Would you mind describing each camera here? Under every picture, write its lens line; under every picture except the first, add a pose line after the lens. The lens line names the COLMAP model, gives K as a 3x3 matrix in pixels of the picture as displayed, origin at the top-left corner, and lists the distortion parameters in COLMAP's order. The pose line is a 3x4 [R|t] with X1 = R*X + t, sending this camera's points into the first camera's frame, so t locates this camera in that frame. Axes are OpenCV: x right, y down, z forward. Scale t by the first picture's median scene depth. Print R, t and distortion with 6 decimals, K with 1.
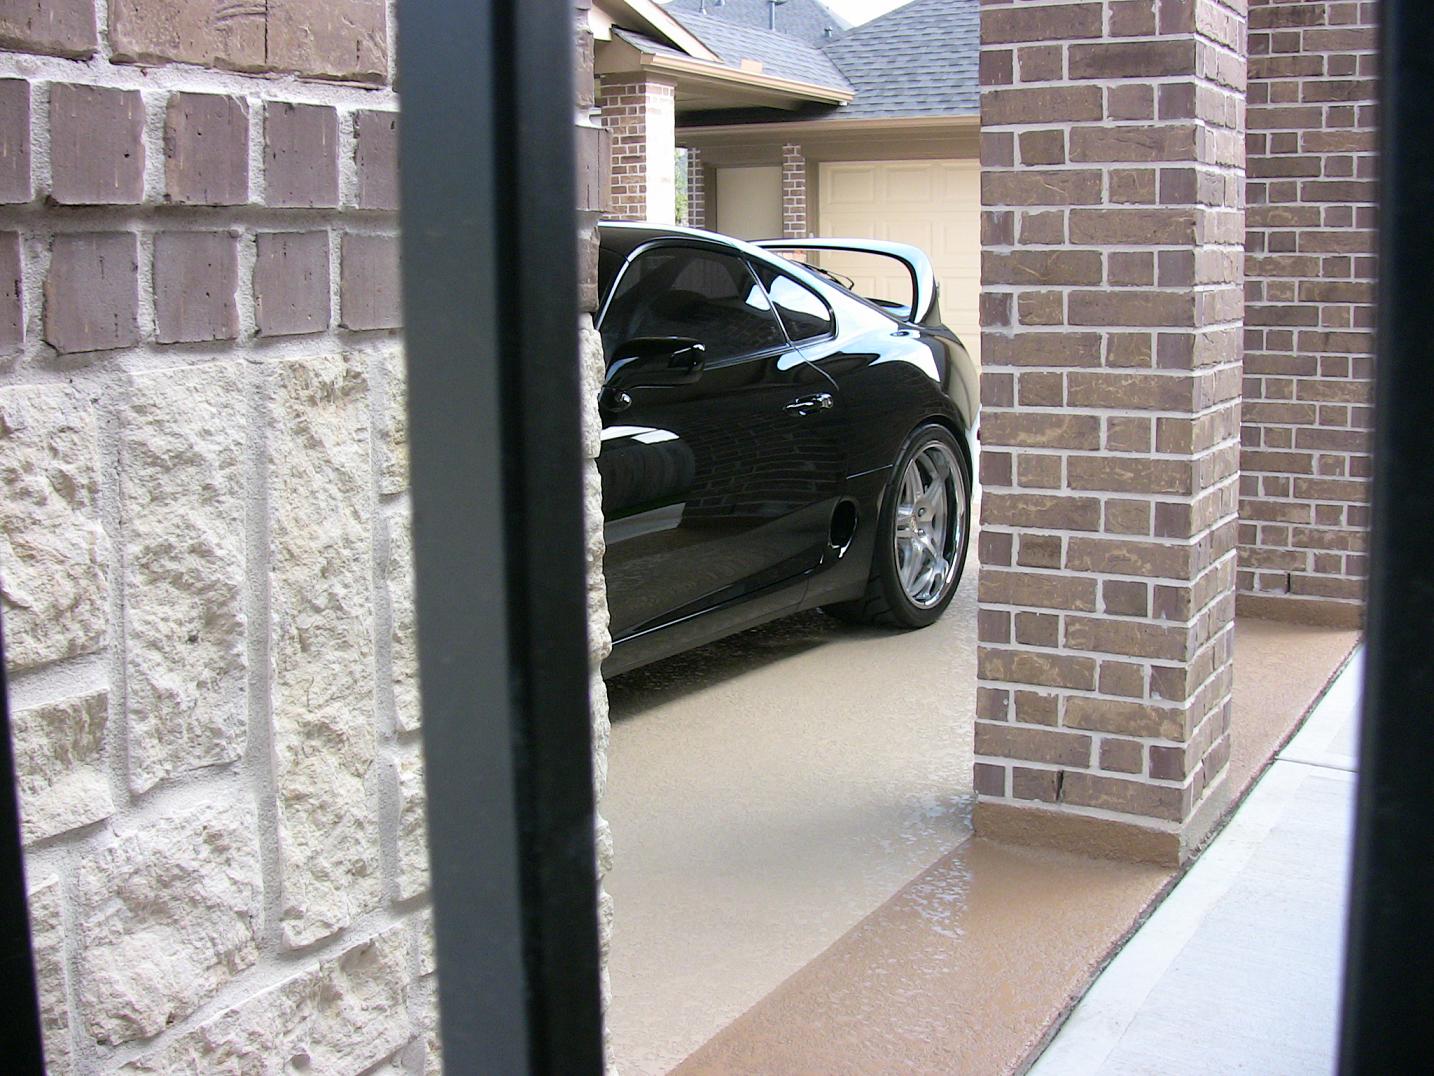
lens RADIAL K [[1701.1, 0, 719.6], [0, 1701.1, 500.8], [0, 0, 1]] dist [-0.233734, 0.245936]
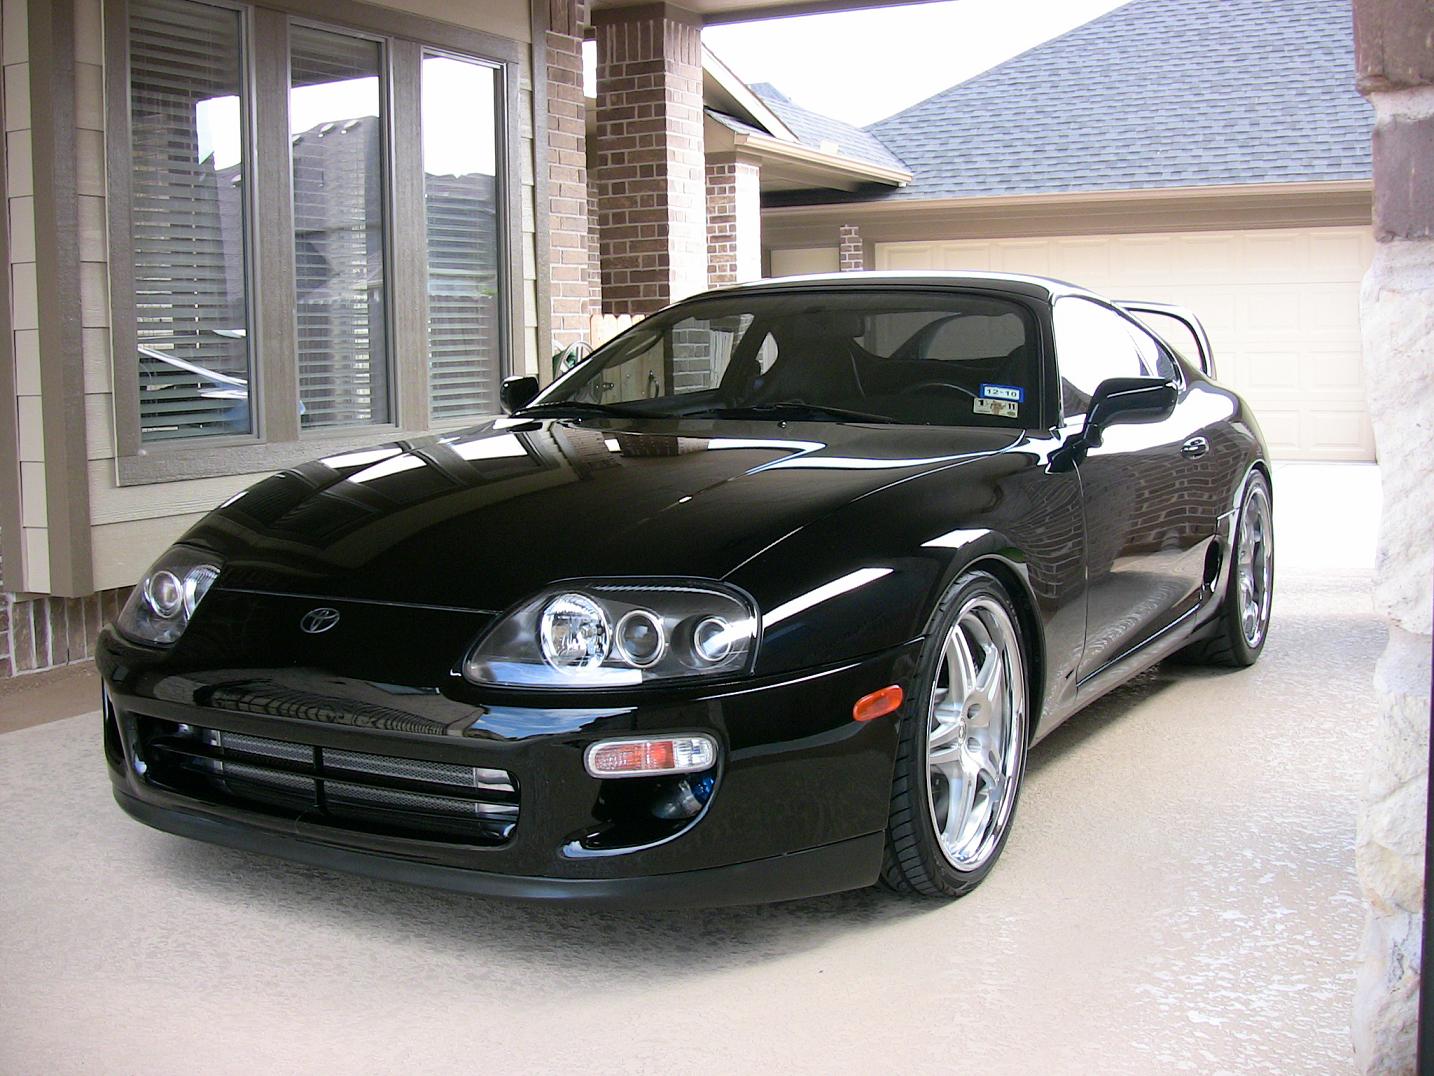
lens RADIAL K [[1701.1, 0, 719.6], [0, 1701.1, 500.8], [0, 0, 1]] dist [-0.233734, 0.245936]
pose [[0.999049, -0.016474, 0.040367, -0.249406], [0.018628, 0.998390, -0.053575, 0.022612], [-0.039419, 0.054276, 0.997748, -0.011809]]
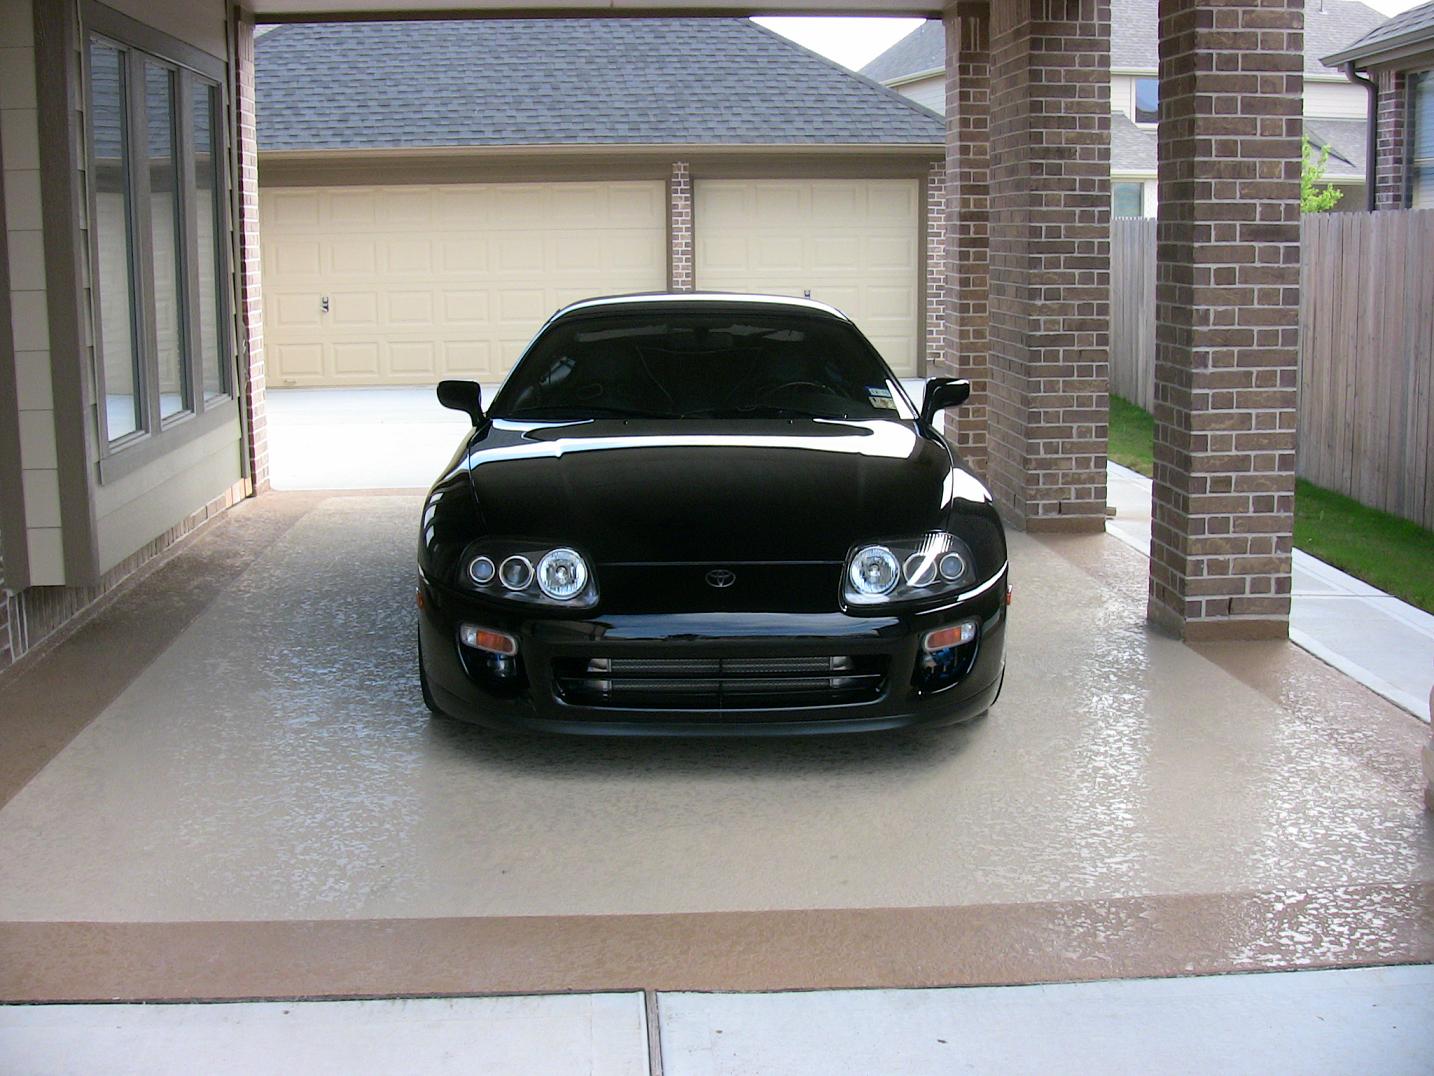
lens RADIAL K [[1701.1, 0, 719.6], [0, 1701.1, 500.8], [0, 0, 1]] dist [-0.233734, 0.245936]
pose [[0.832905, -0.086113, 0.546675, -0.831708], [0.081320, 0.996141, 0.033015, -0.038012], [-0.547408, 0.016958, 0.836694, -0.174944]]
